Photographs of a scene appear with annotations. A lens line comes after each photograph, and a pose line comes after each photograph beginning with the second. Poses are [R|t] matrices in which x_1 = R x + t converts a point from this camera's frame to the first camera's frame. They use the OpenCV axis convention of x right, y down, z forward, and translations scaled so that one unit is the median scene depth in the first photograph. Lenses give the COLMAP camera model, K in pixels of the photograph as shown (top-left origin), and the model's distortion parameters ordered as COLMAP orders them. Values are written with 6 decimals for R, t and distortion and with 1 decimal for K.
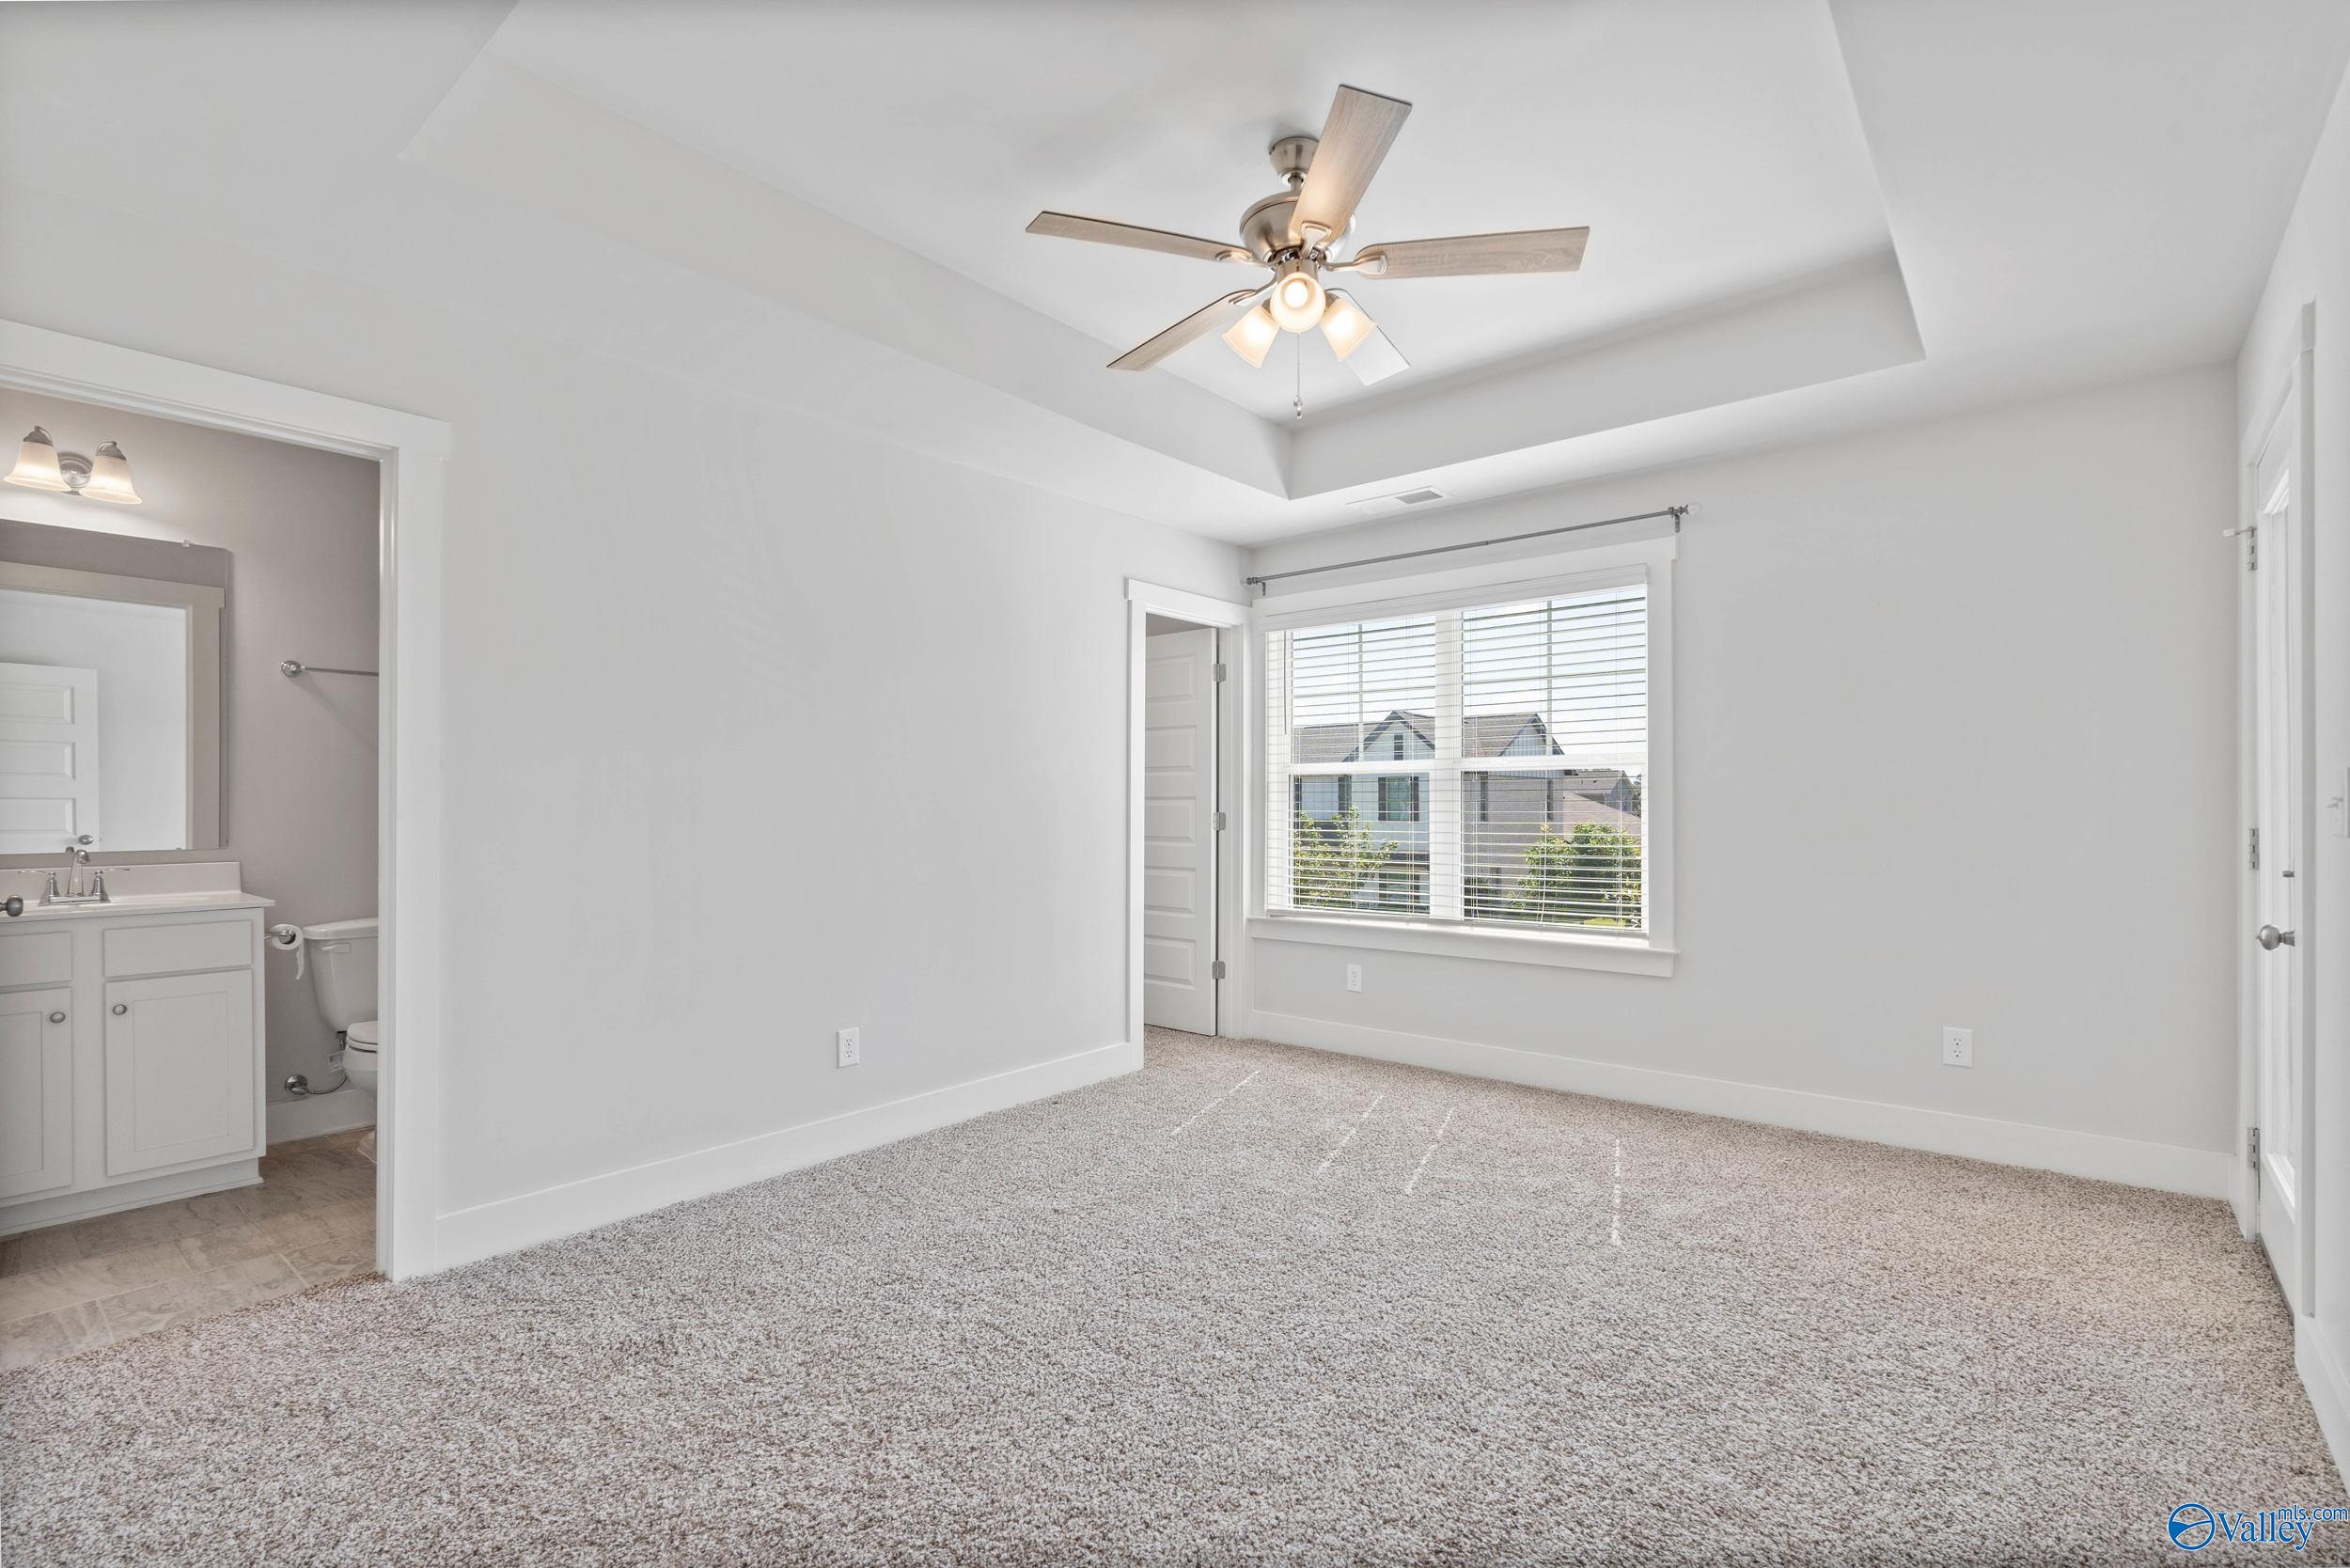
lens RADIAL K [[1074.6, 0, 1179.4], [0, 1074.6, 788.8], [0, 0, 1]] dist [-0.002146, 0.000572]
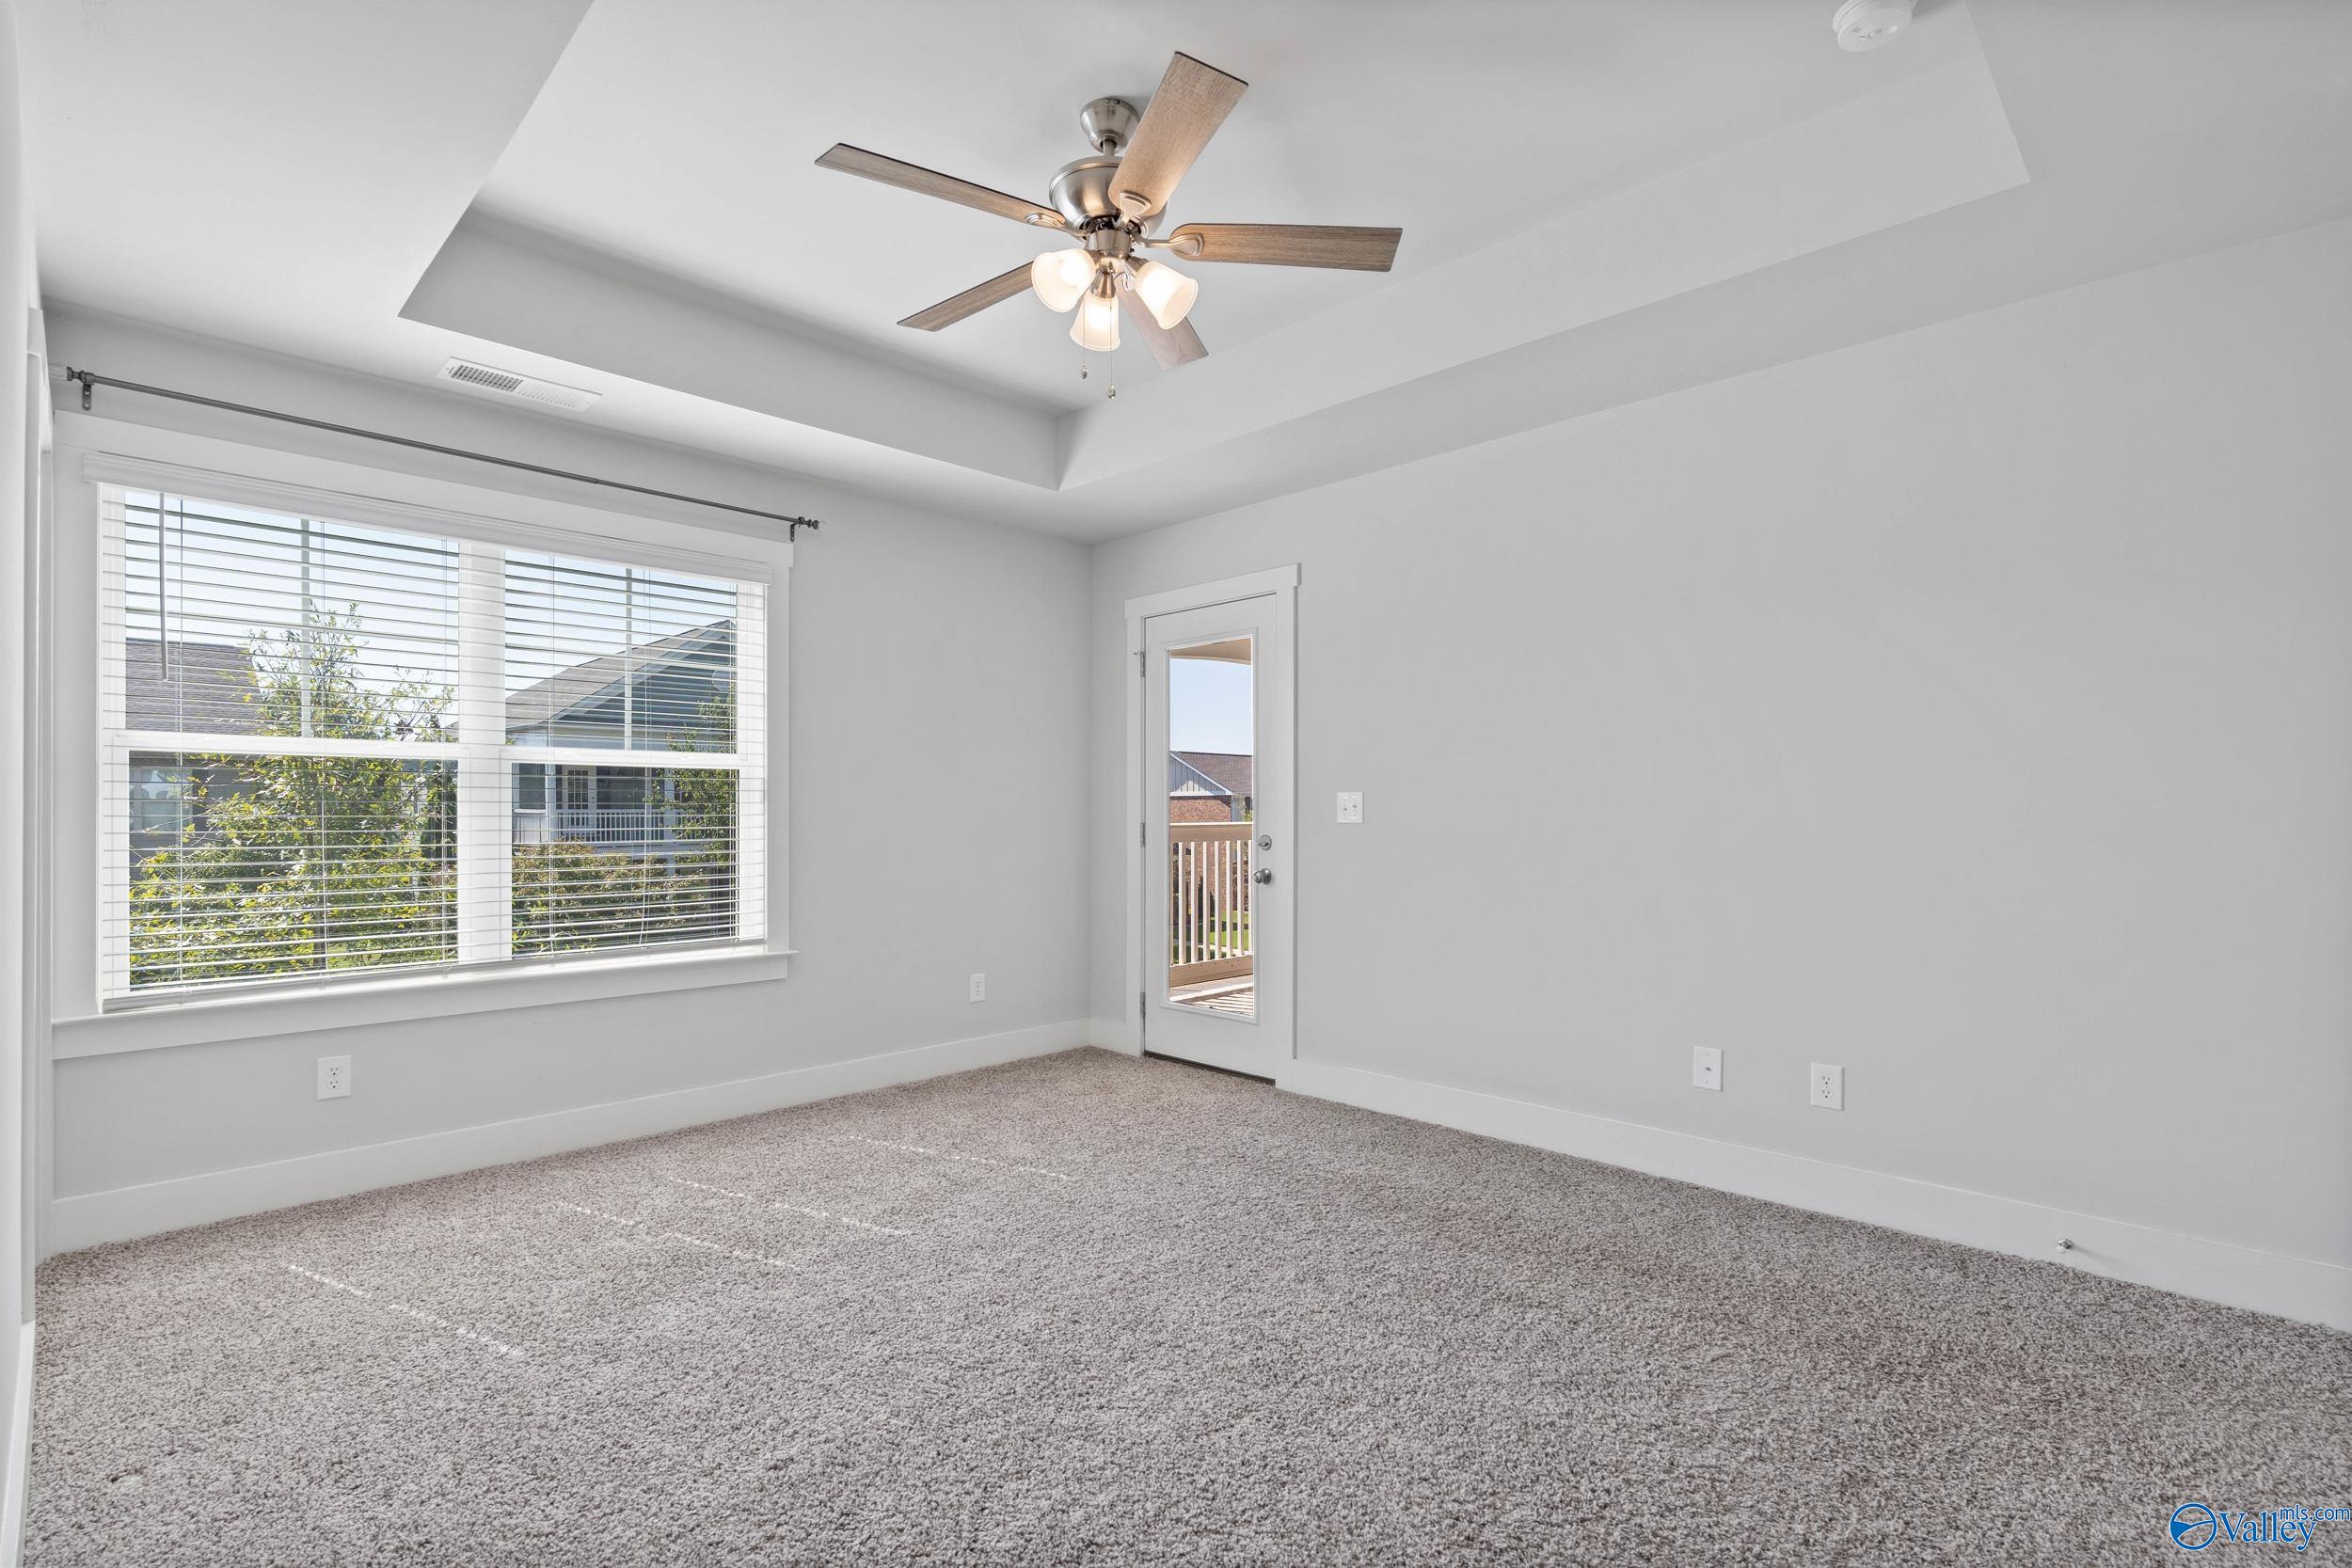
lens RADIAL K [[1095.4, 0, 1168.5], [0, 1095.4, 798.4], [0, 0, 1]] dist [-0.001961, -0.000087]
pose [[0.088890, 0.018842, 0.995863, -0.485866], [-0.011954, 0.999769, -0.017849, 0.018430], [-0.995970, -0.010318, 0.089095, 0.497902]]
